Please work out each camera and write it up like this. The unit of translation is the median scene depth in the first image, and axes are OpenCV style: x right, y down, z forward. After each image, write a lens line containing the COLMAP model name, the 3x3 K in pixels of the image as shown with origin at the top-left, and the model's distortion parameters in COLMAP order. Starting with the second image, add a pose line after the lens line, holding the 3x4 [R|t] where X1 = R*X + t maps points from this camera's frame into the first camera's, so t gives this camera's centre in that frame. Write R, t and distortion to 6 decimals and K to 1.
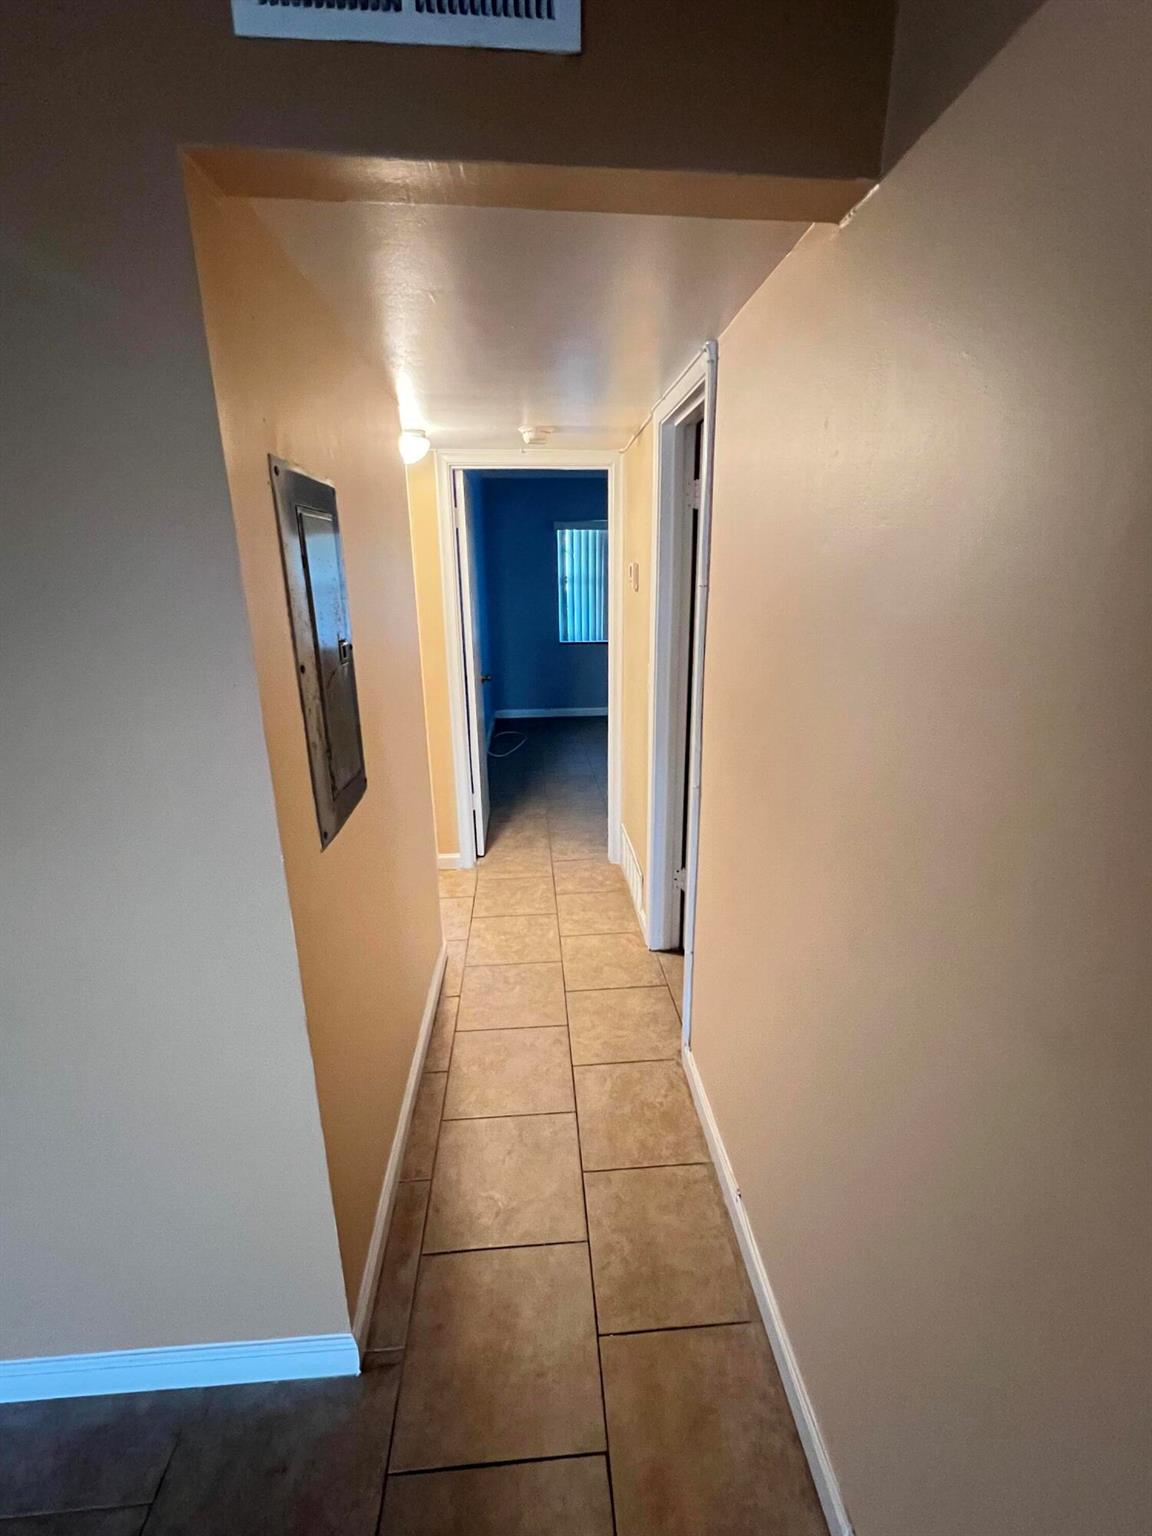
lens RADIAL K [[671.5, 0, 578.8], [0, 671.5, 764.4], [0, 0, 1]] dist [0.000419, 0.000253]
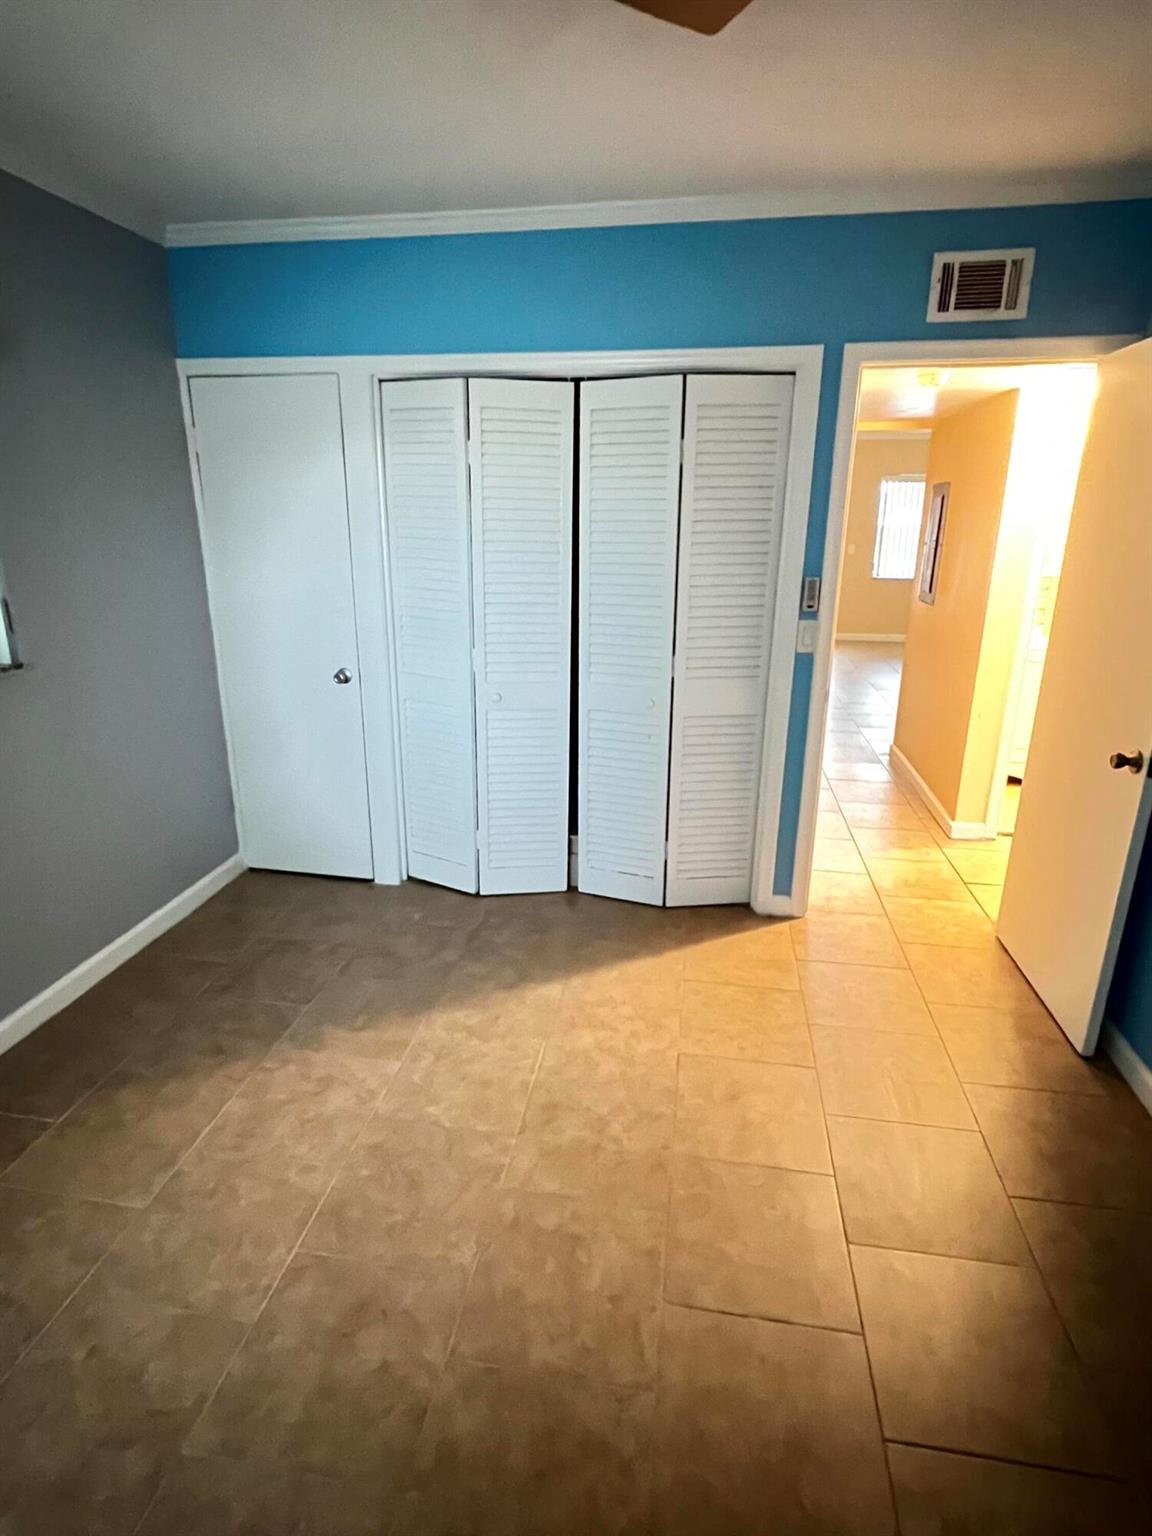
lens RADIAL K [[801.5, 0, 575.7], [0, 801.5, 754.6], [0, 0, 1]] dist [-0.001798, -0.000079]
pose [[-0.970264, -0.064725, 0.233235, 0.135998], [0.072763, 0.841020, 0.536088, -0.696964], [-0.230854, 0.537118, -0.811302, 2.376475]]
